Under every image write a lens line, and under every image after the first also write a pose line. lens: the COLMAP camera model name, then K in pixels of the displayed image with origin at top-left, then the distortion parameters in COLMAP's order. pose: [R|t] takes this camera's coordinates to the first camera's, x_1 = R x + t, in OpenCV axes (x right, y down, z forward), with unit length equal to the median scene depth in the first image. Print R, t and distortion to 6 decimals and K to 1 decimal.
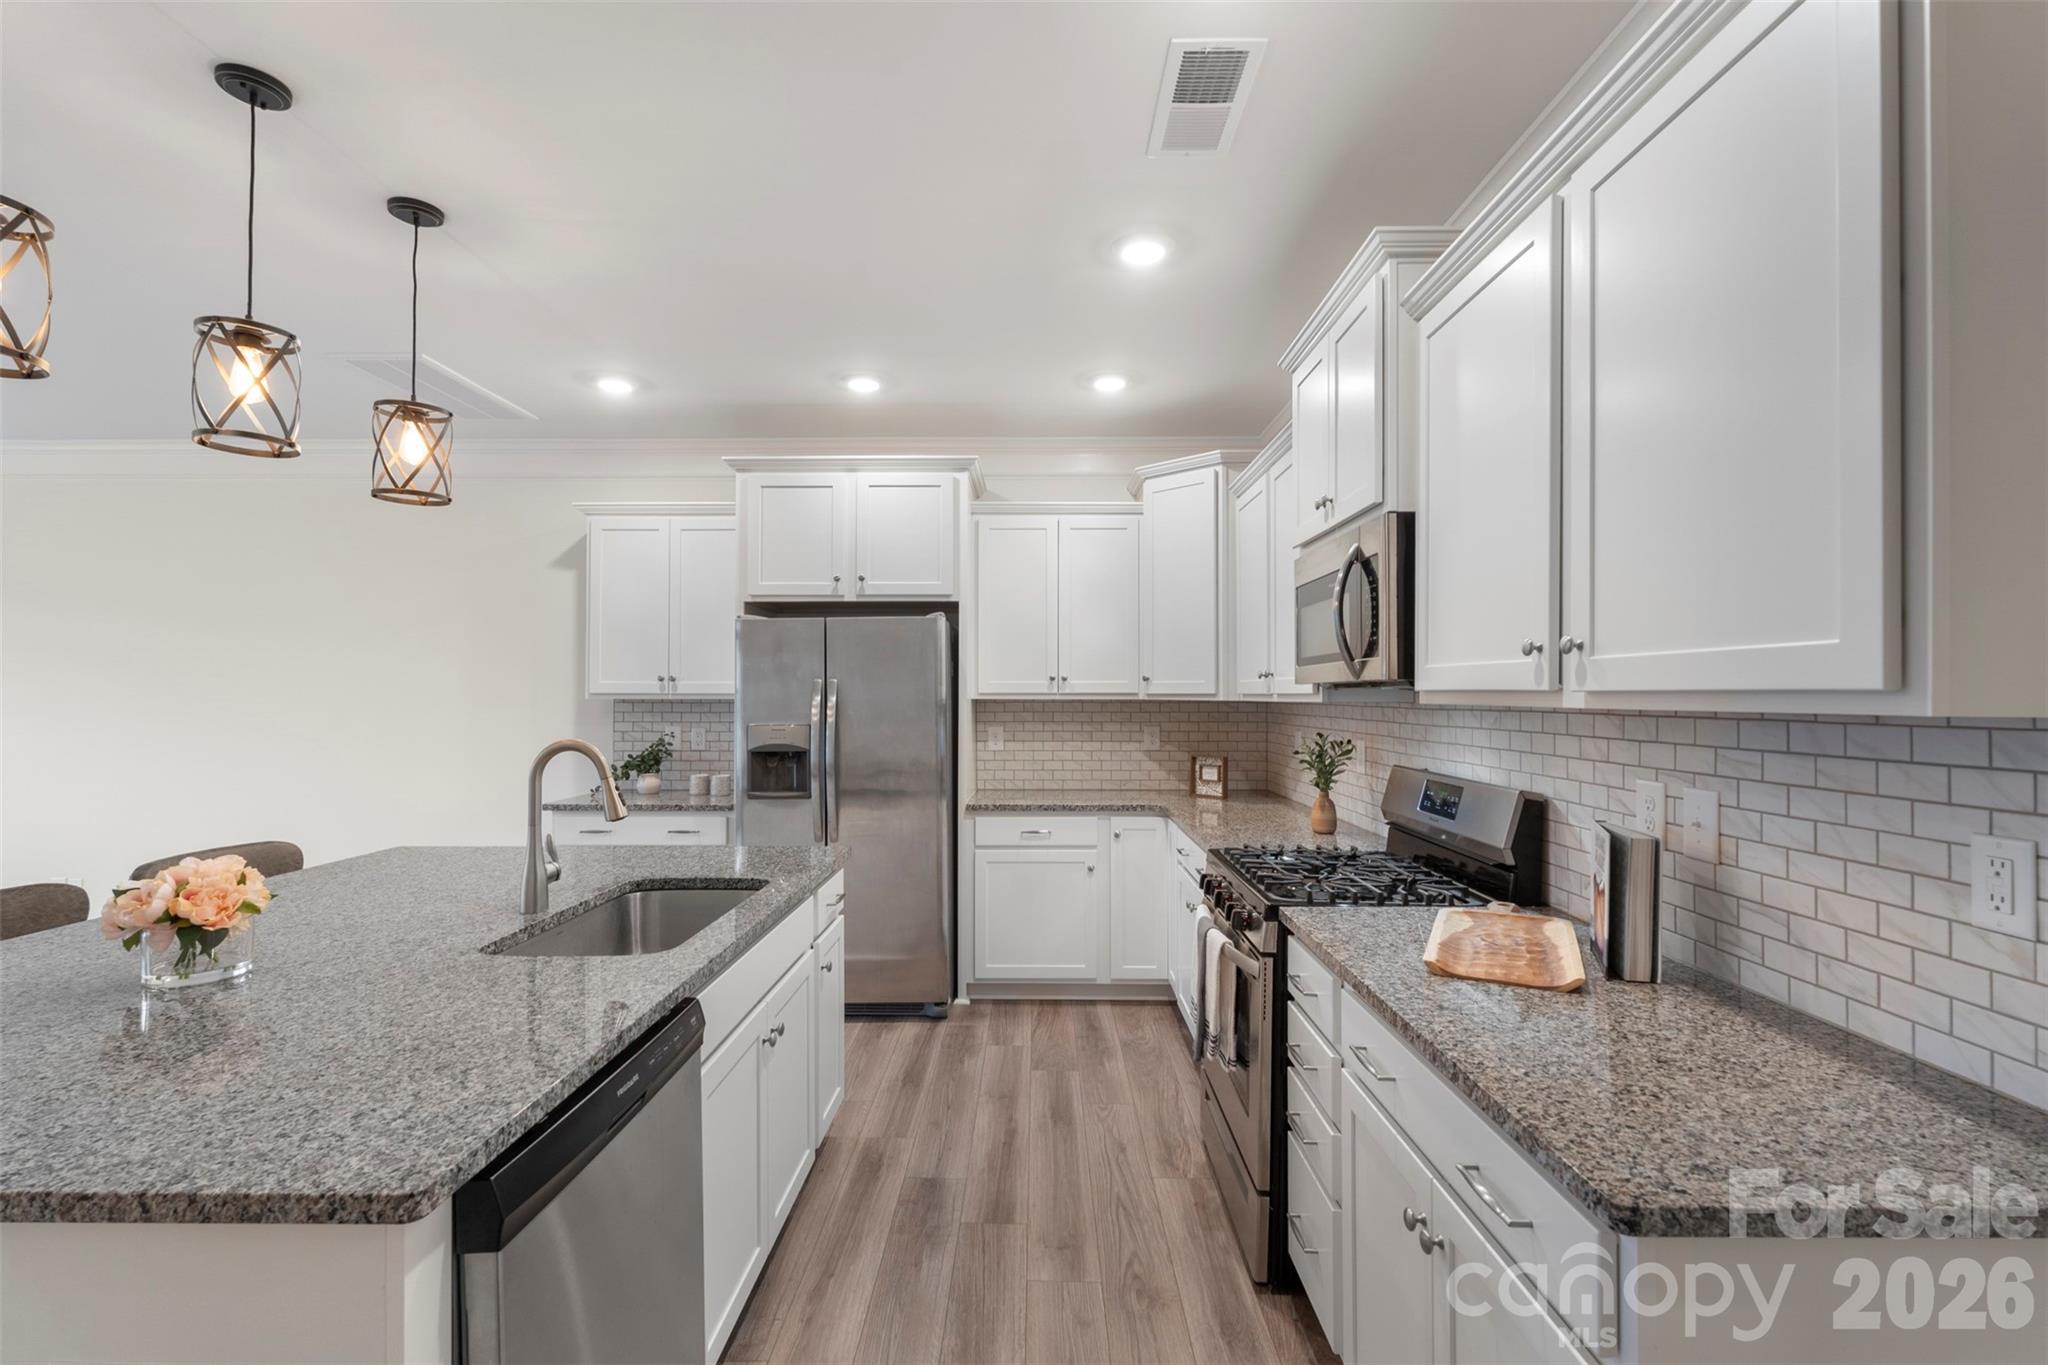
lens RADIAL K [[906.7, 0, 1031.3], [0, 906.7, 685.3], [0, 0, 1]] dist [-0.003175, -0.000185]
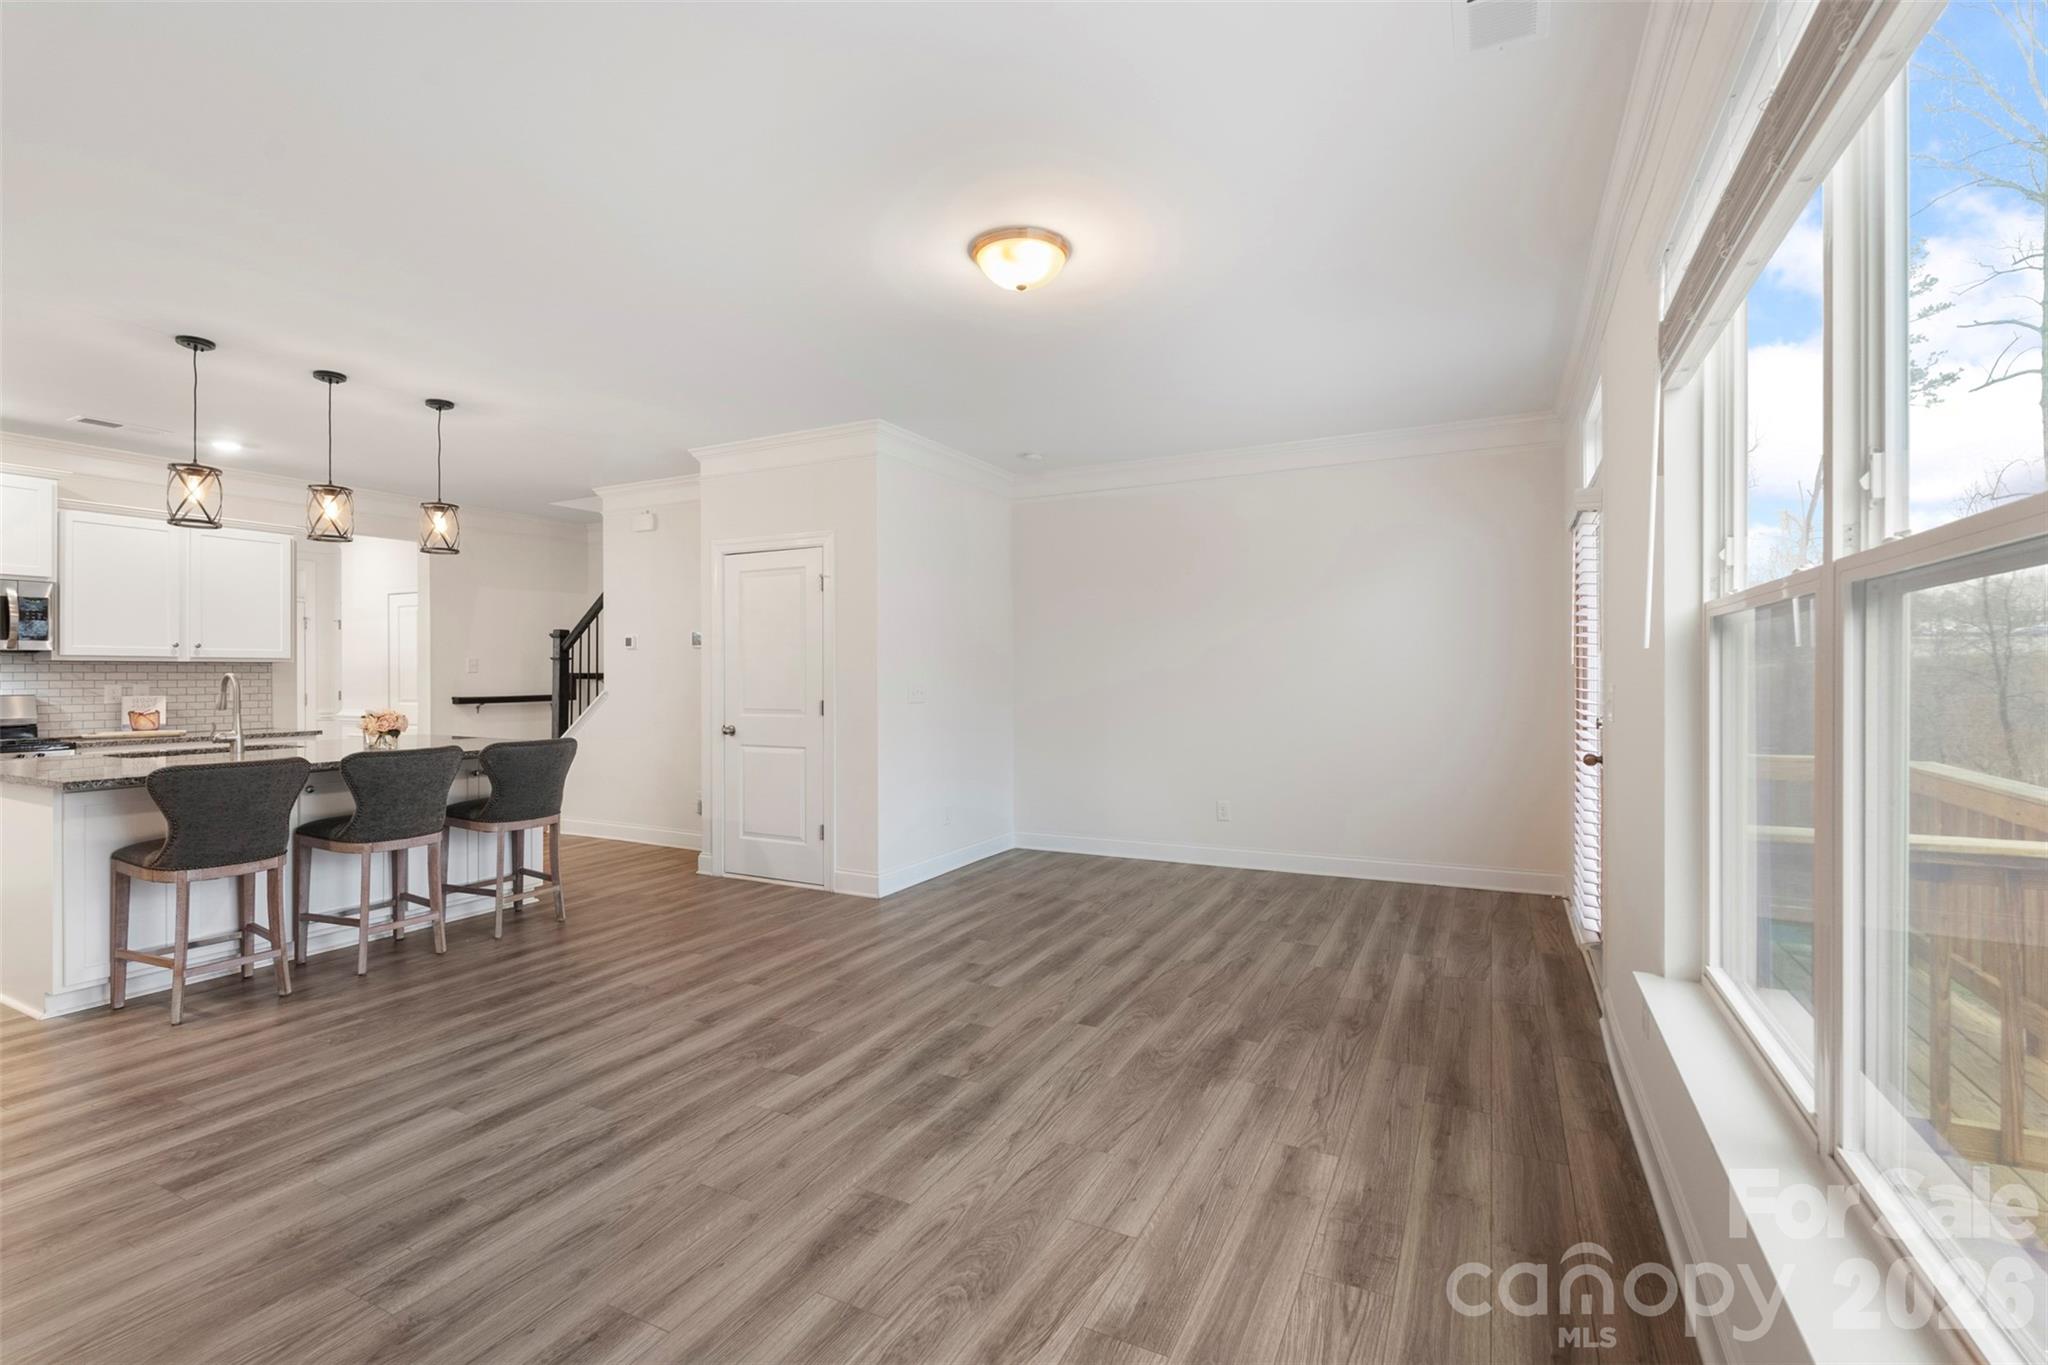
lens RADIAL K [[906.7, 0, 1024.4], [0, 906.7, 667.6], [0, 0, 1]] dist [-0.003175, -0.000185]
pose [[-0.894815, 0.005046, 0.446409, -2.047778], [-0.001621, 0.999893, -0.014553, 0.047841], [-0.446434, -0.013746, -0.894711, 1.346210]]
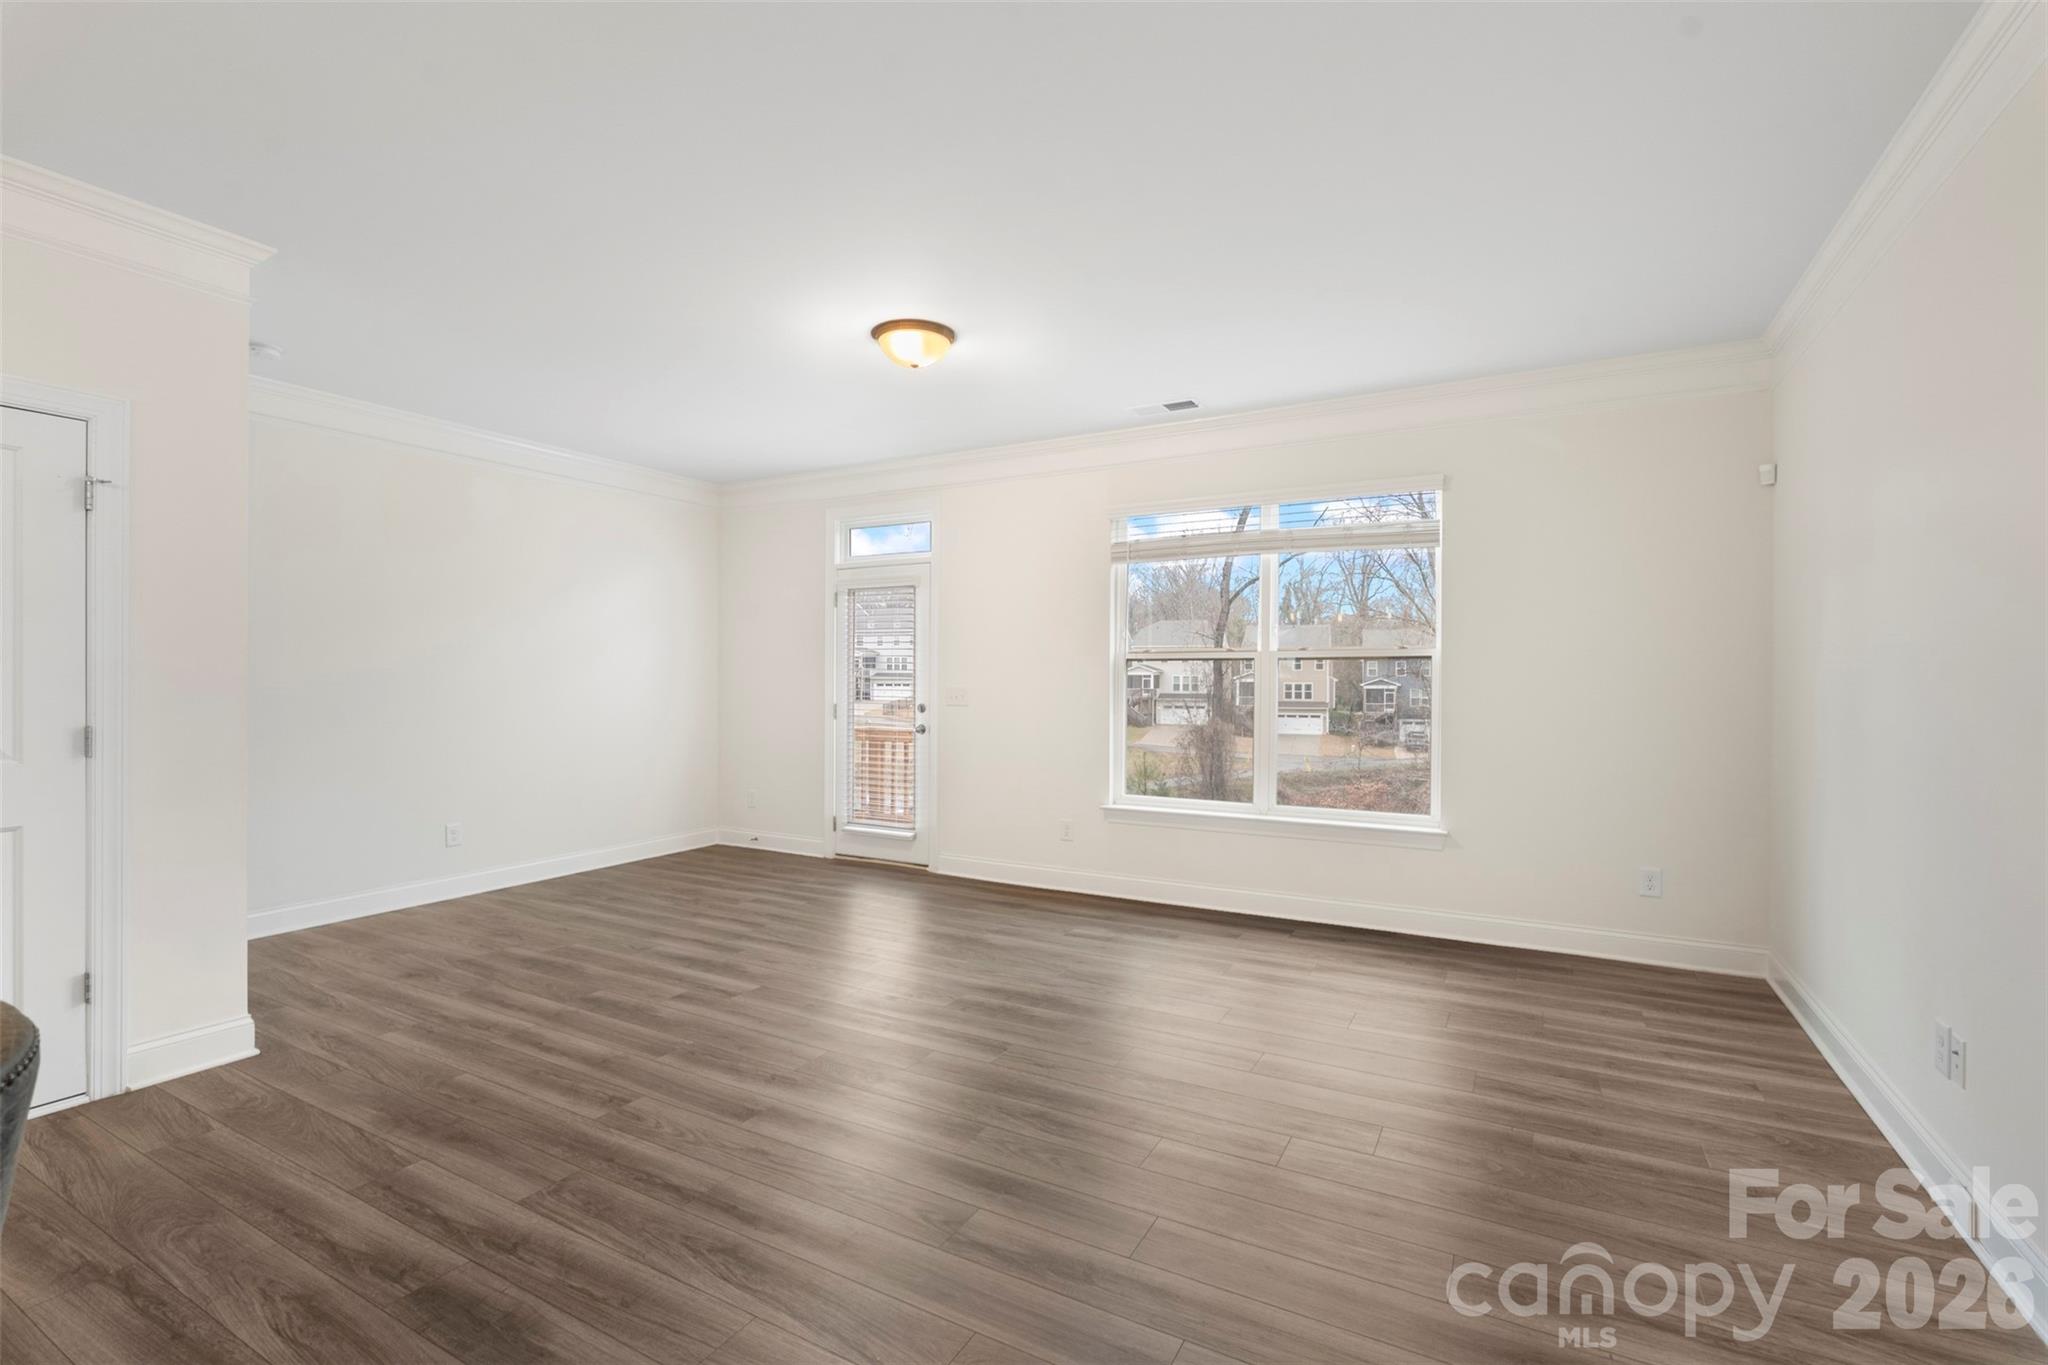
lens RADIAL K [[906.7, 0, 1030.0], [0, 906.7, 677.8], [0, 0, 1]] dist [-0.003175, -0.000185]
pose [[-0.477106, -0.005936, -0.878825, -0.643804], [0.006159, 0.999930, -0.010098, 0.053257], [0.878824, -0.010230, -0.477036, 1.190228]]
